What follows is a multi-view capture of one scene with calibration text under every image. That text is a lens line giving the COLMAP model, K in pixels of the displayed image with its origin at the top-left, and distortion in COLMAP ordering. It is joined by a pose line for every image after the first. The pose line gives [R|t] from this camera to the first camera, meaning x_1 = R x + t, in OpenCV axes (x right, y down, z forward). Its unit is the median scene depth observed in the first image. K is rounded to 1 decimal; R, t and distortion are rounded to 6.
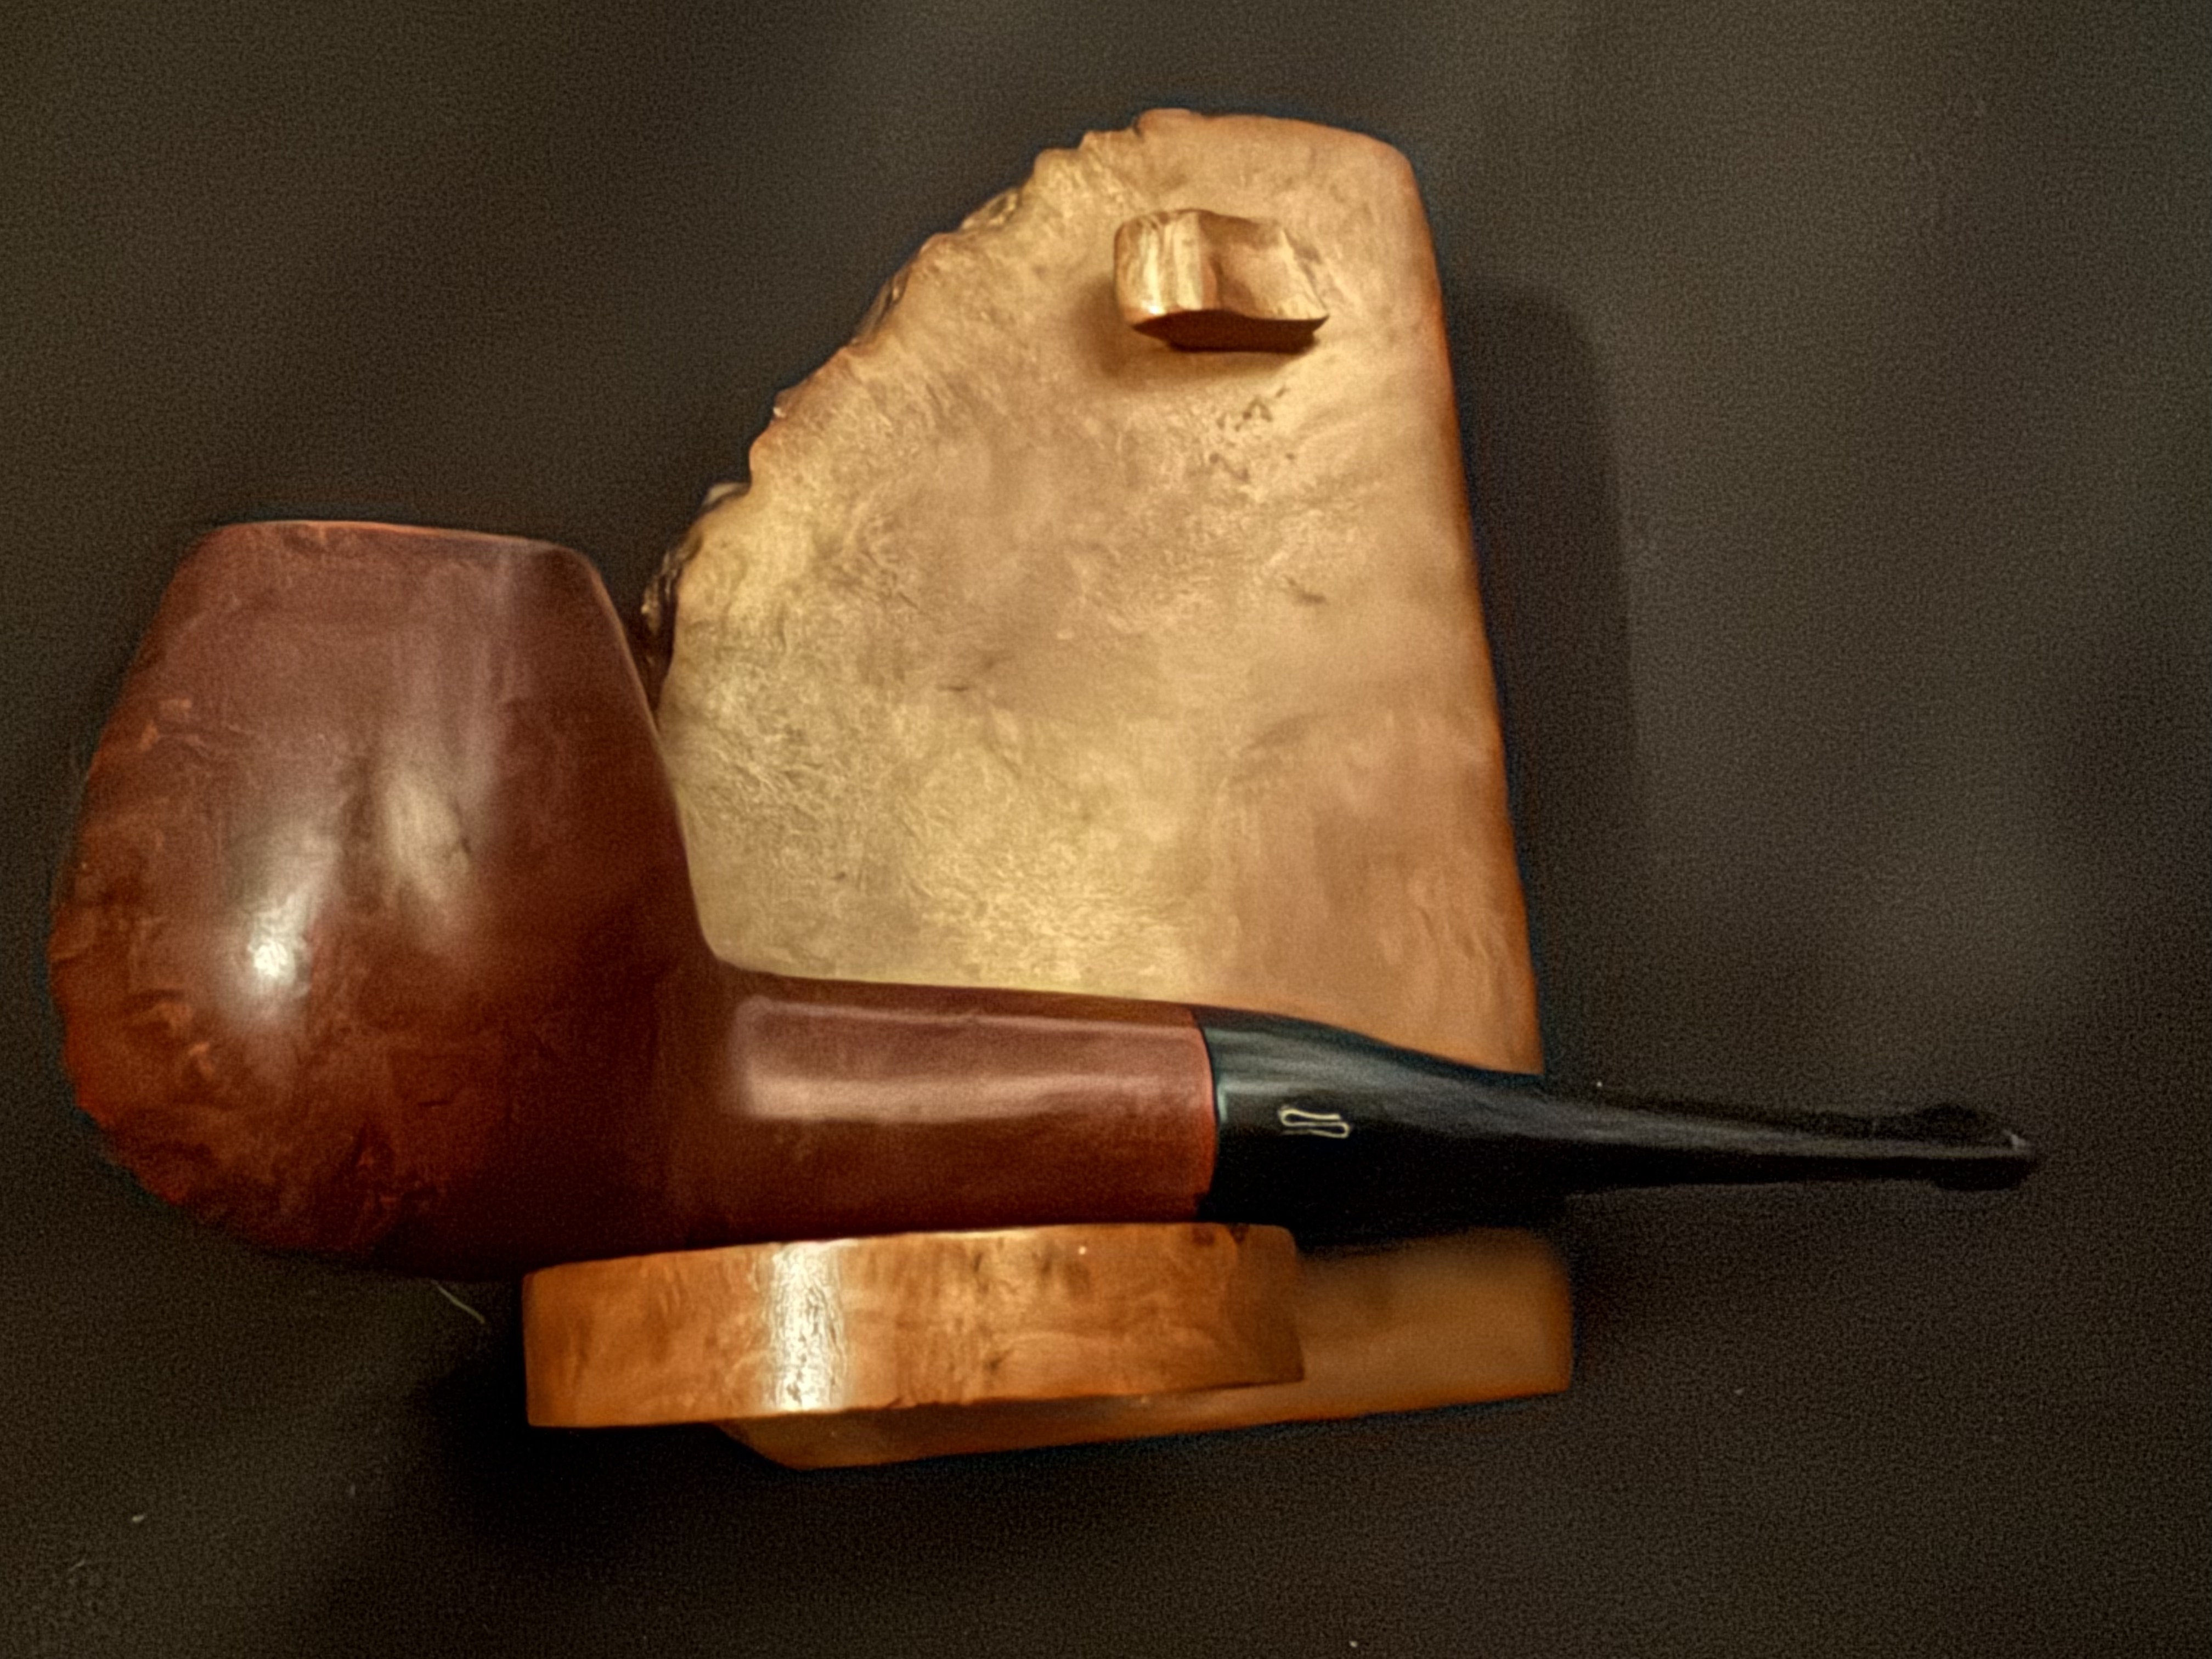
lens RADIAL K [[2343.3, 0, 967.5], [0, 2343.3, 785.5], [0, 0, 1]] dist [0.064907, 0.000000]
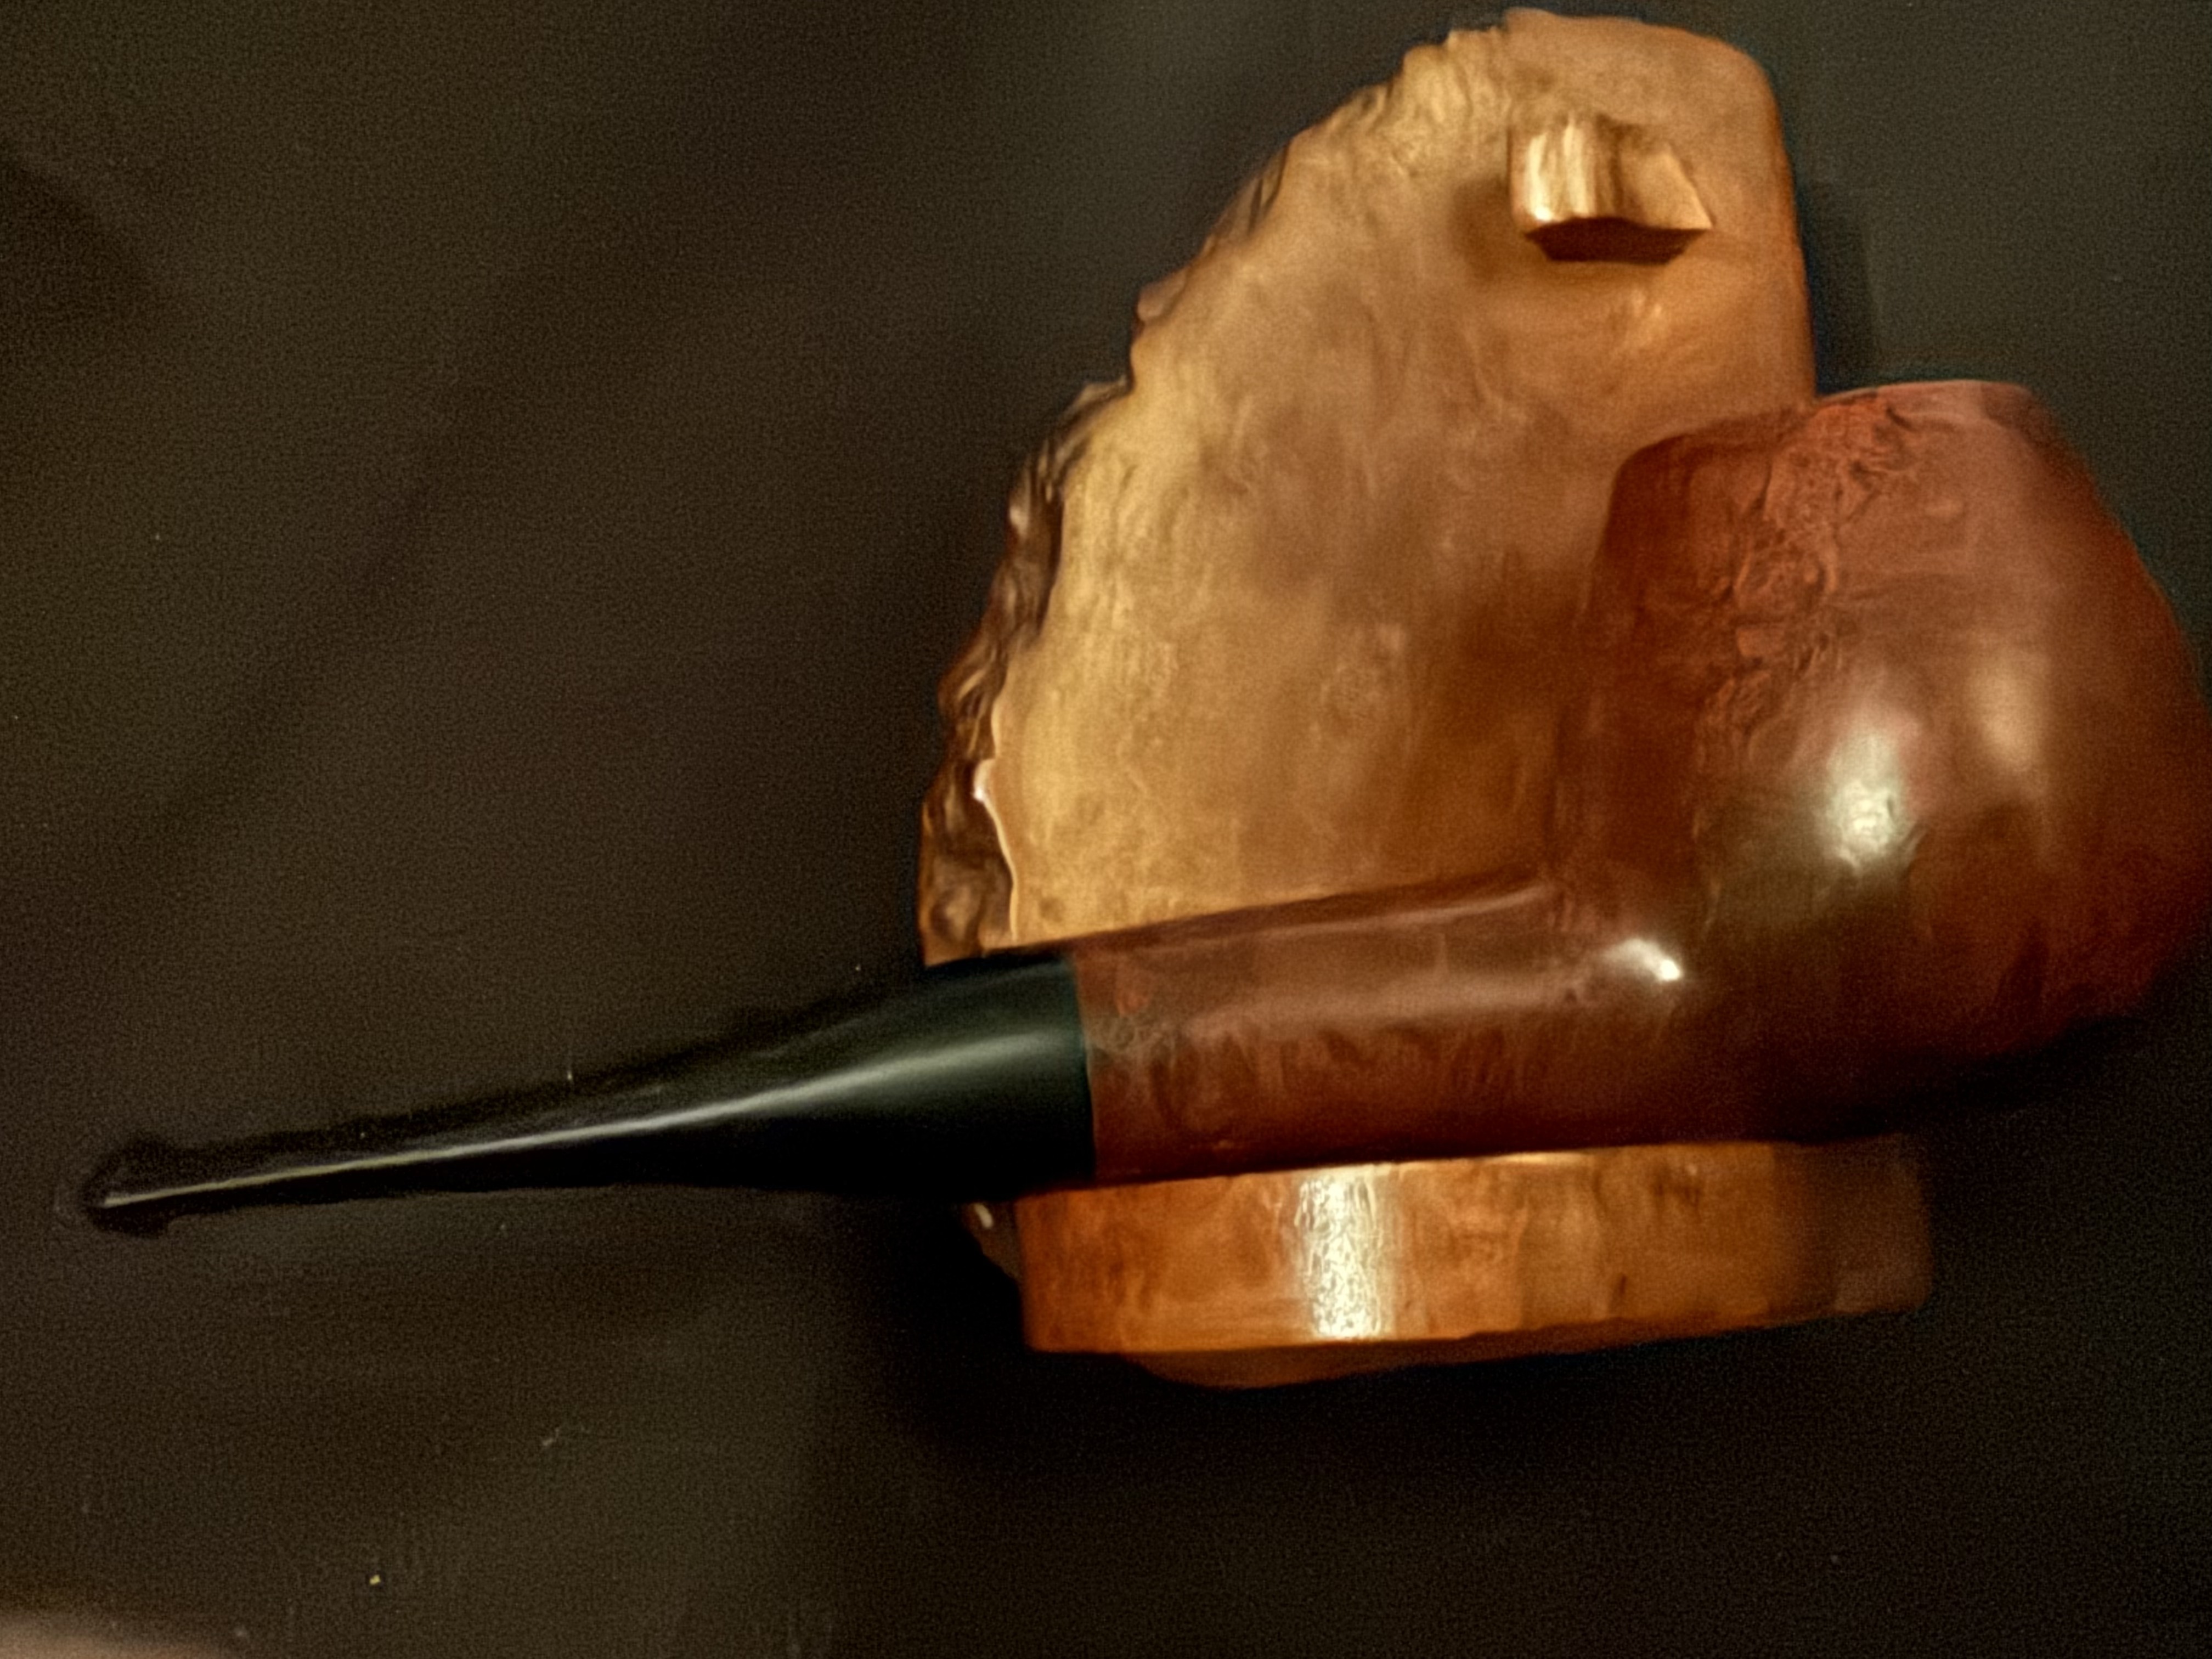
lens RADIAL K [[2343.3, 0, 1023.4], [0, 2343.3, 797.4], [0, 0, 1]] dist [0.064907, 0.000000]
pose [[0.996064, 0.010638, 0.087999, -0.216283], [-0.013582, 0.999366, 0.032922, 0.009505], [-0.087593, -0.033988, 0.995576, 0.035068]]
